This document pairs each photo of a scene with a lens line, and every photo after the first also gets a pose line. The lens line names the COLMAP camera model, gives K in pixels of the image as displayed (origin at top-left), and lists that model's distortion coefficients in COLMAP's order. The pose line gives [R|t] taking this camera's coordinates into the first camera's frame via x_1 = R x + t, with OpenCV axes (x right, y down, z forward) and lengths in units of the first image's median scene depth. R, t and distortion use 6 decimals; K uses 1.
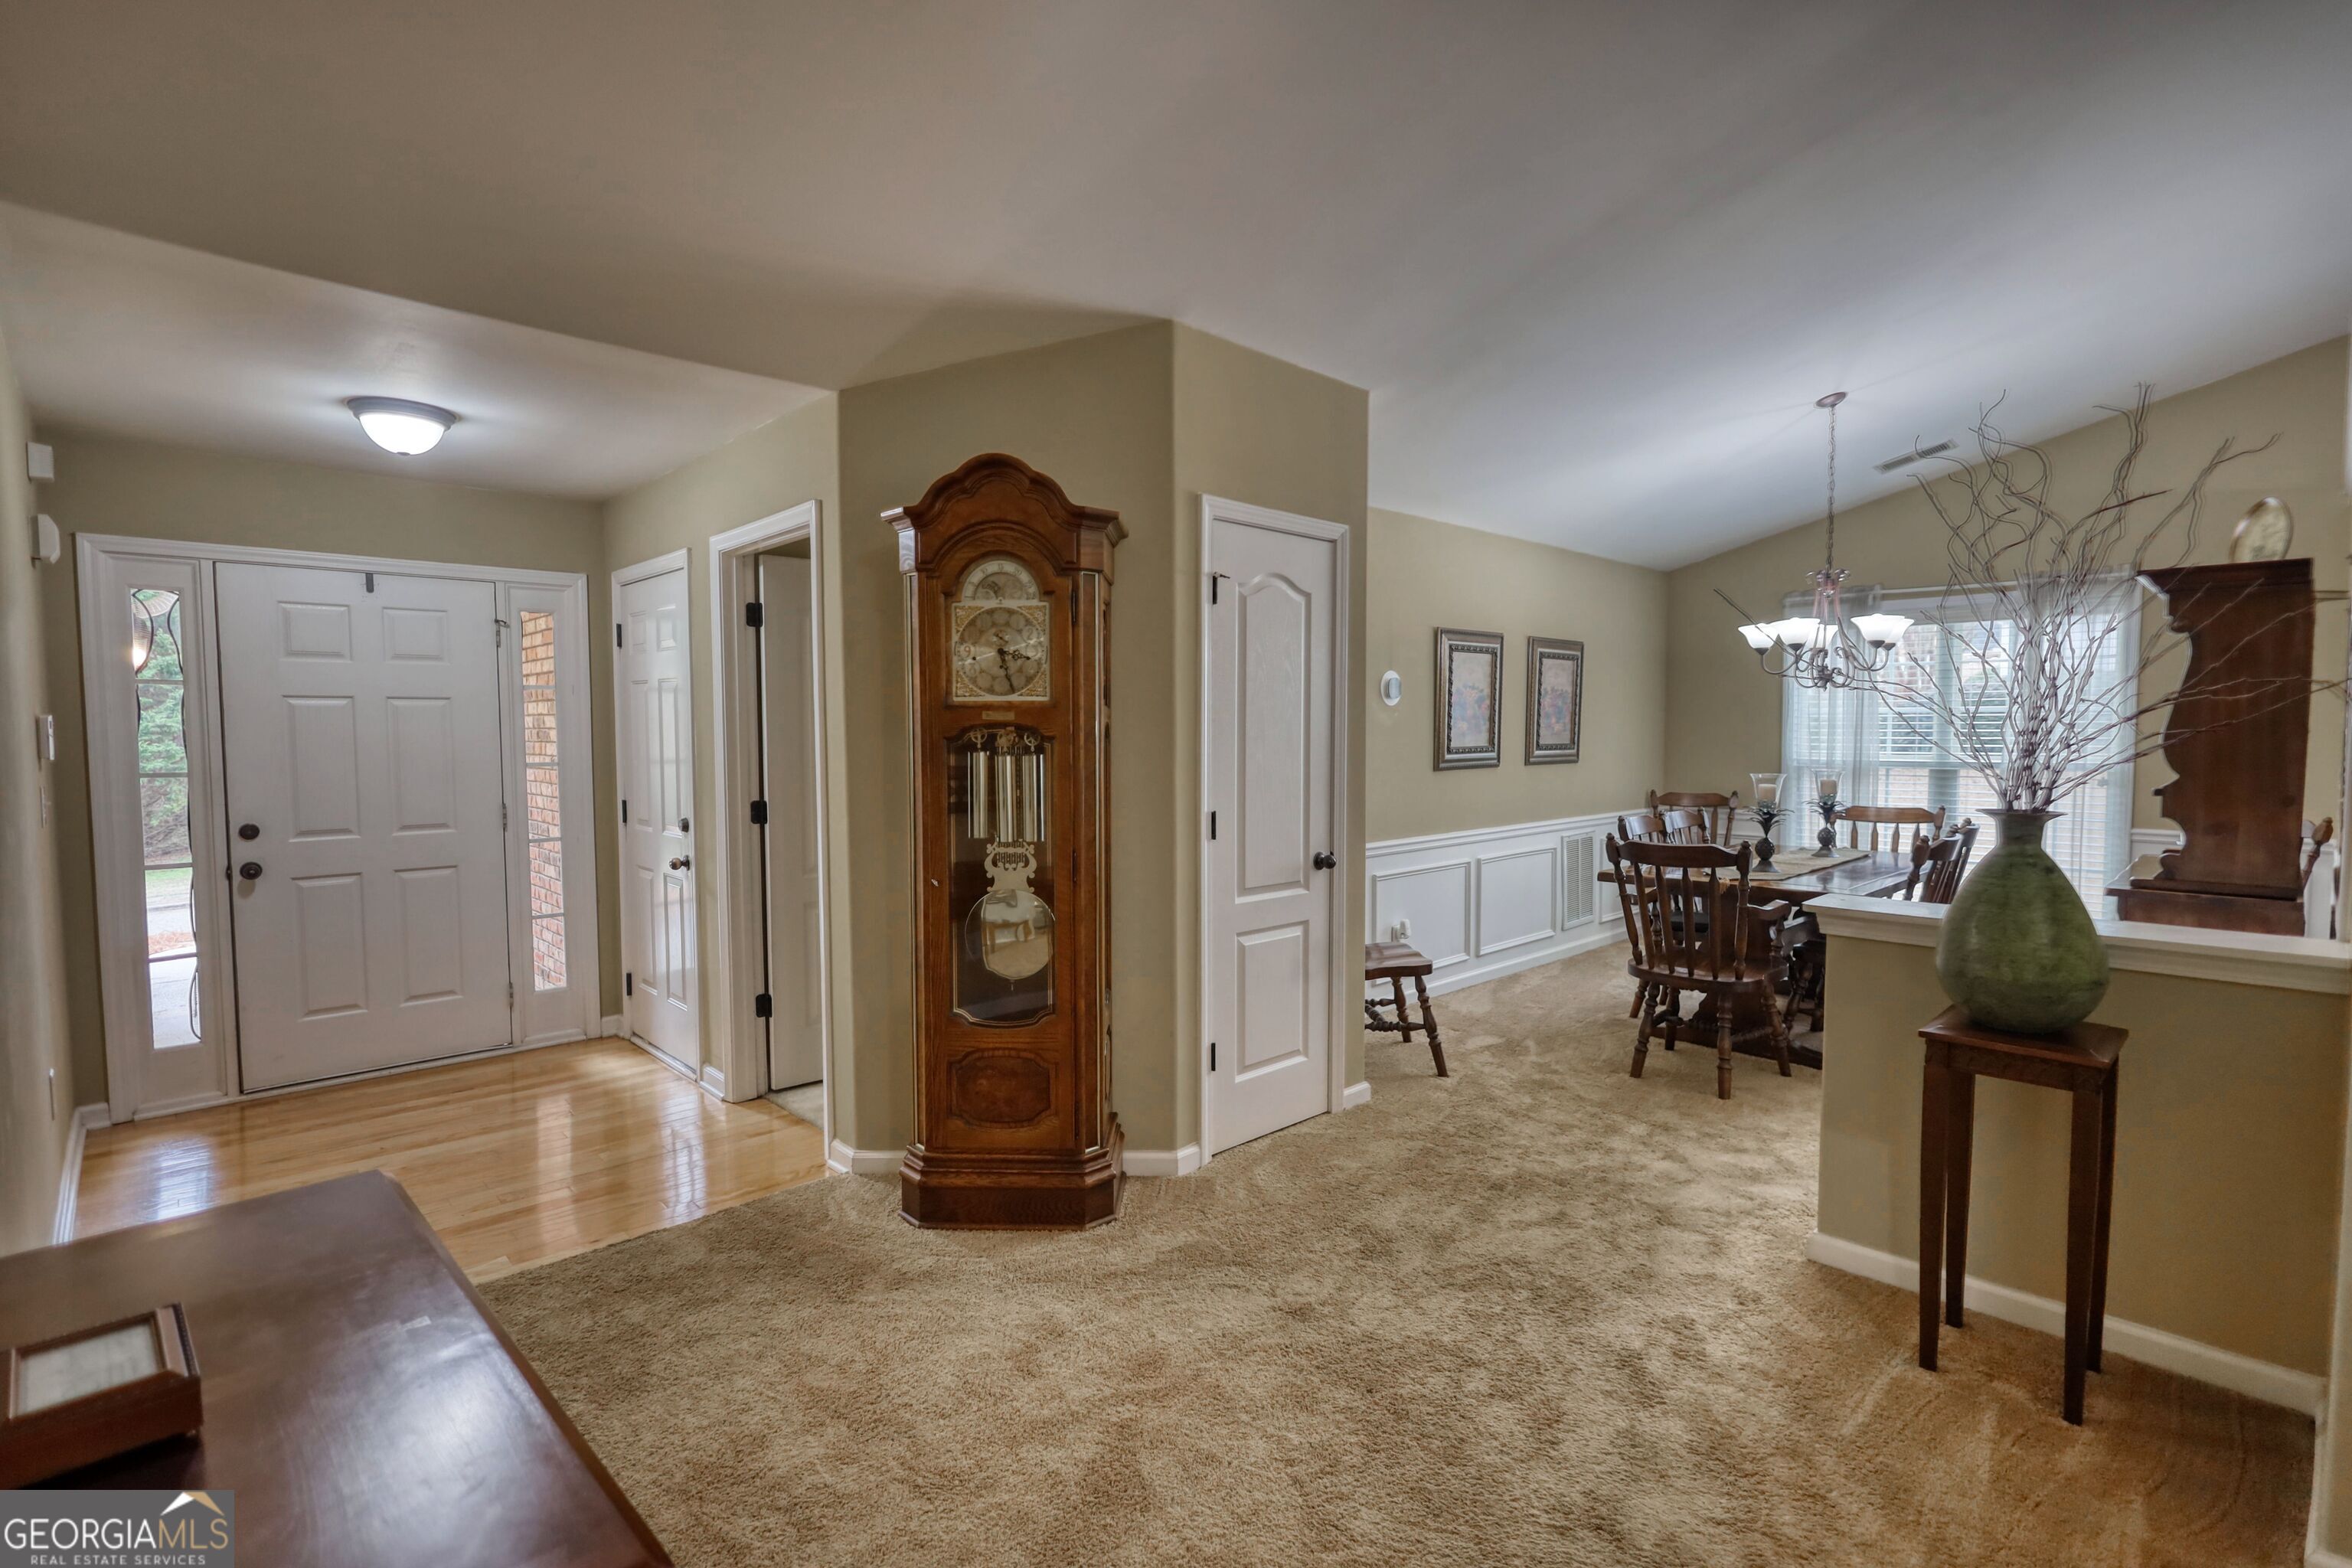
lens RADIAL K [[1097.5, 0, 1159.9], [0, 1097.5, 789.8], [0, 0, 1]] dist [-0.002136, -0.000722]
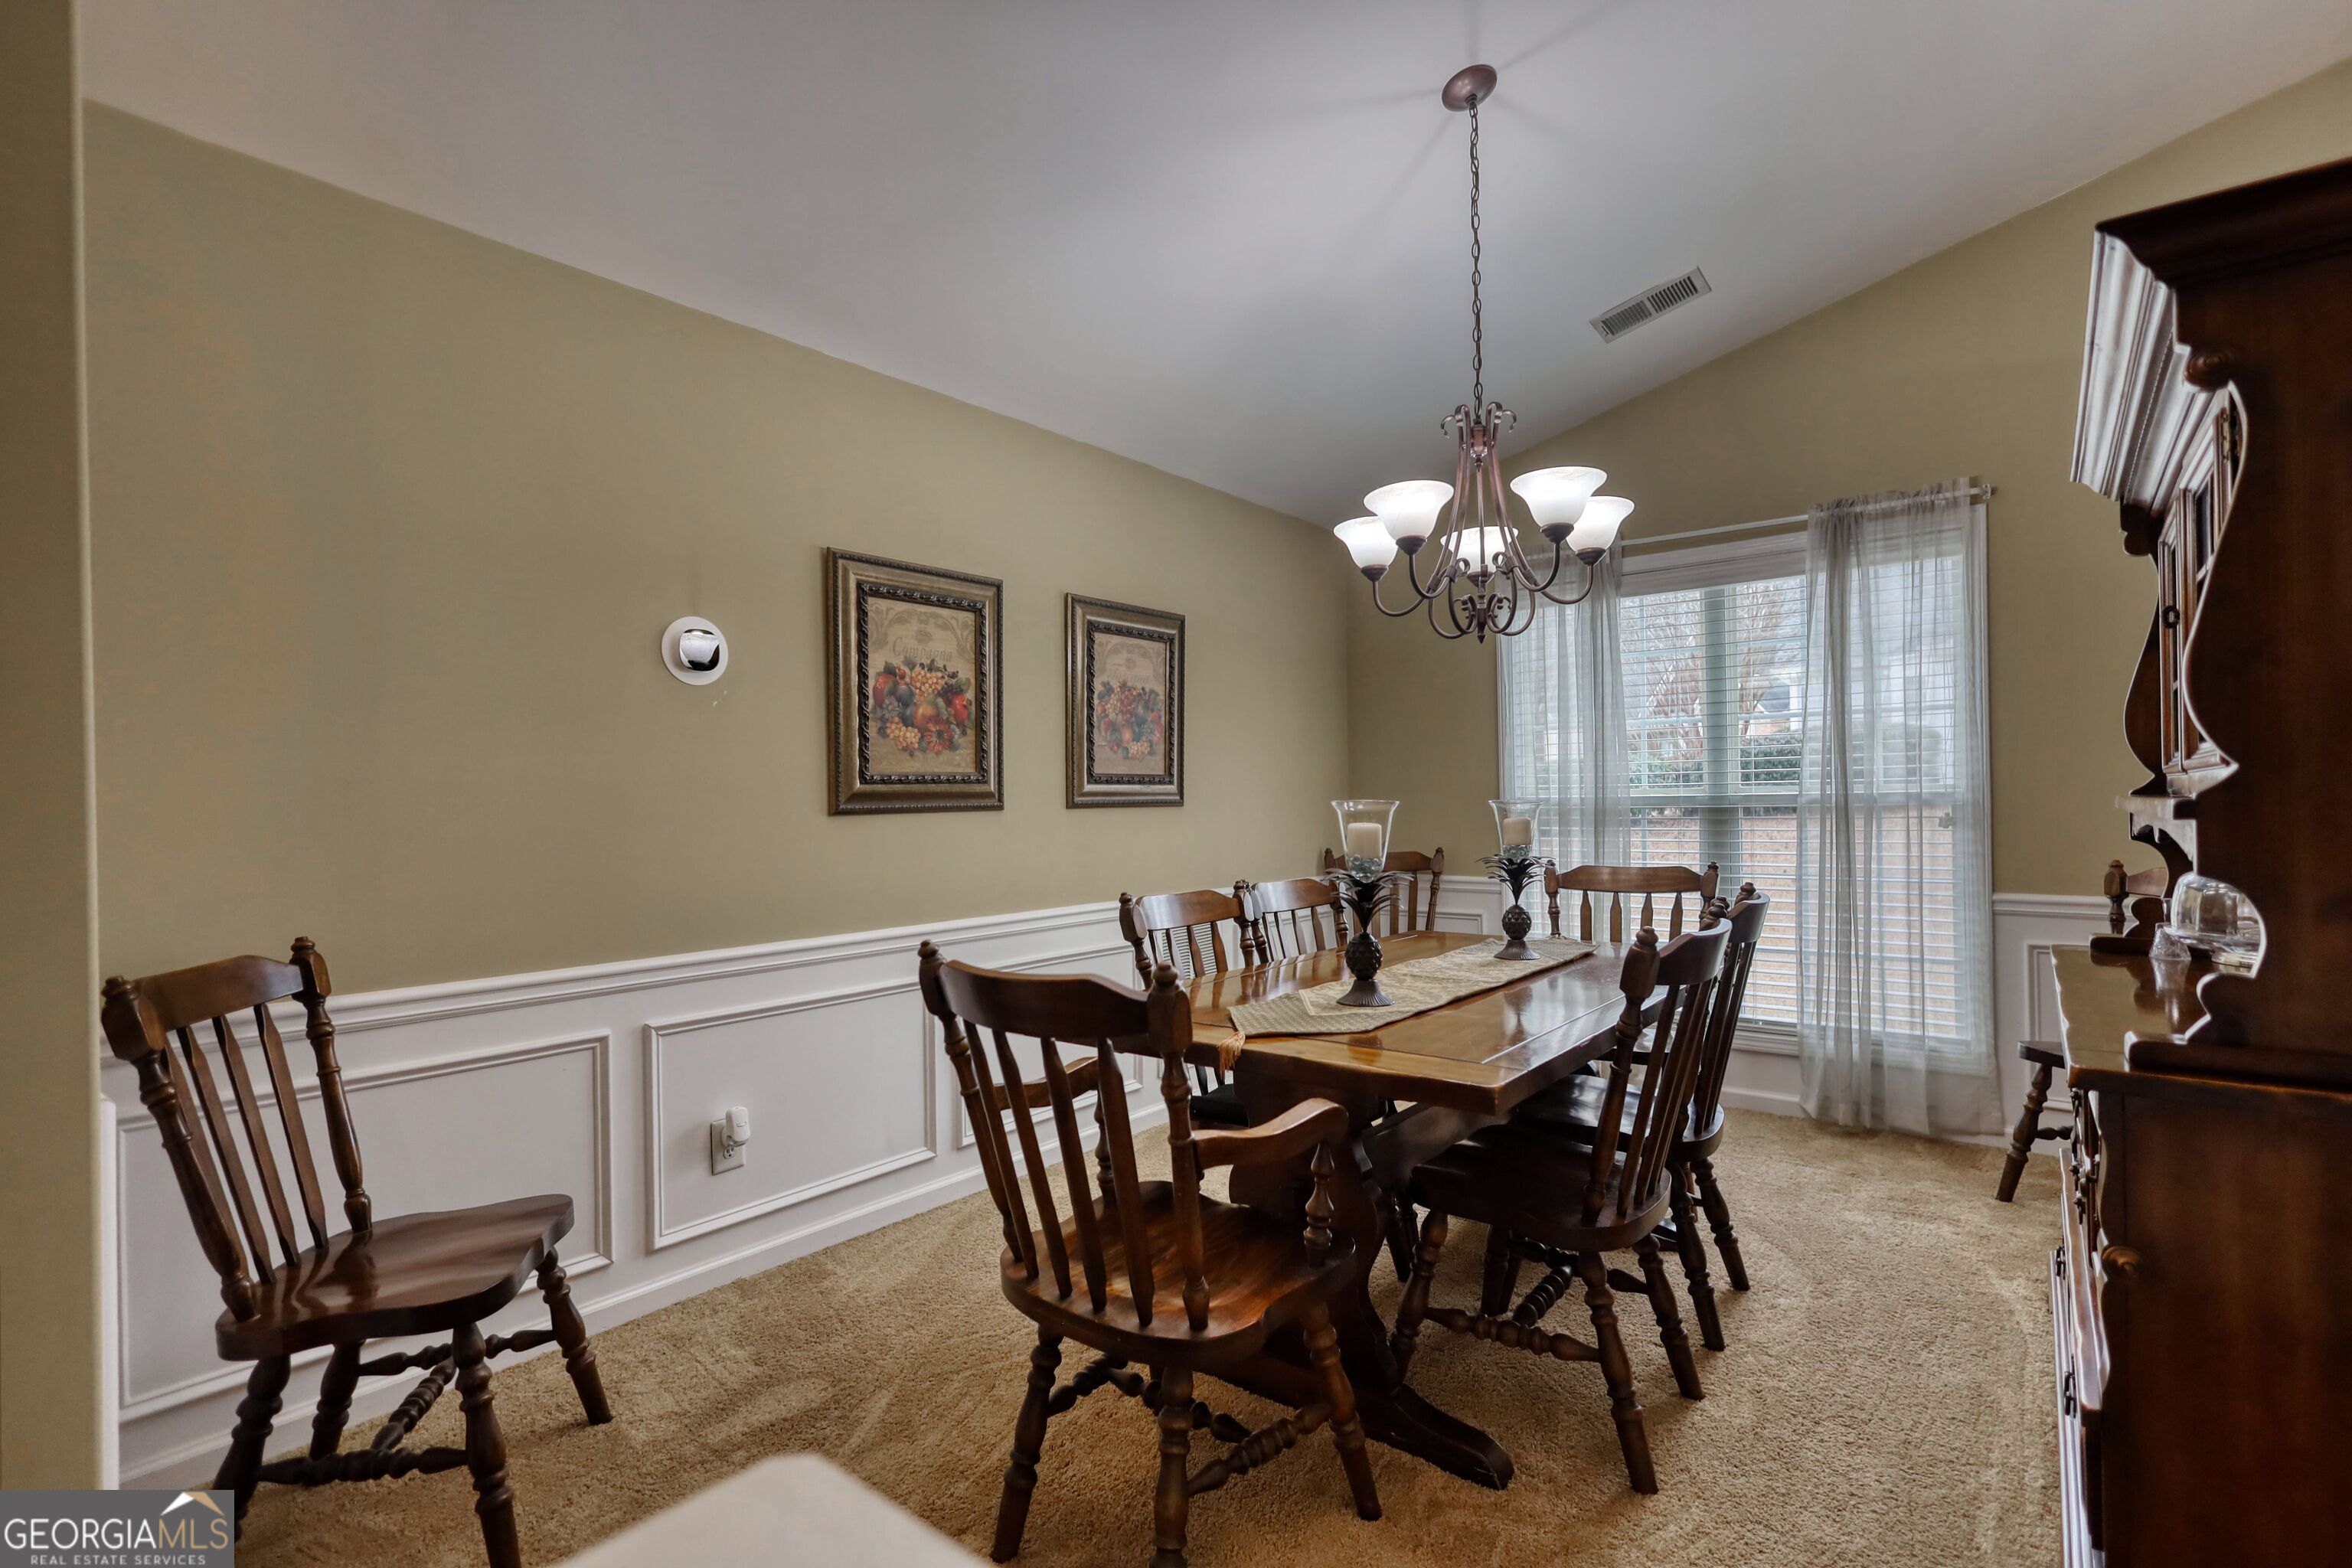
lens RADIAL K [[1115.5, 0, 1158.0], [0, 1115.5, 801.5], [0, 0, 1]] dist [0.000270, 0.000214]
pose [[0.990689, -0.011296, 0.135675, 0.316276], [0.018800, 0.998355, -0.054160, 0.008084], [-0.134840, 0.056206, 0.989272, 0.415376]]
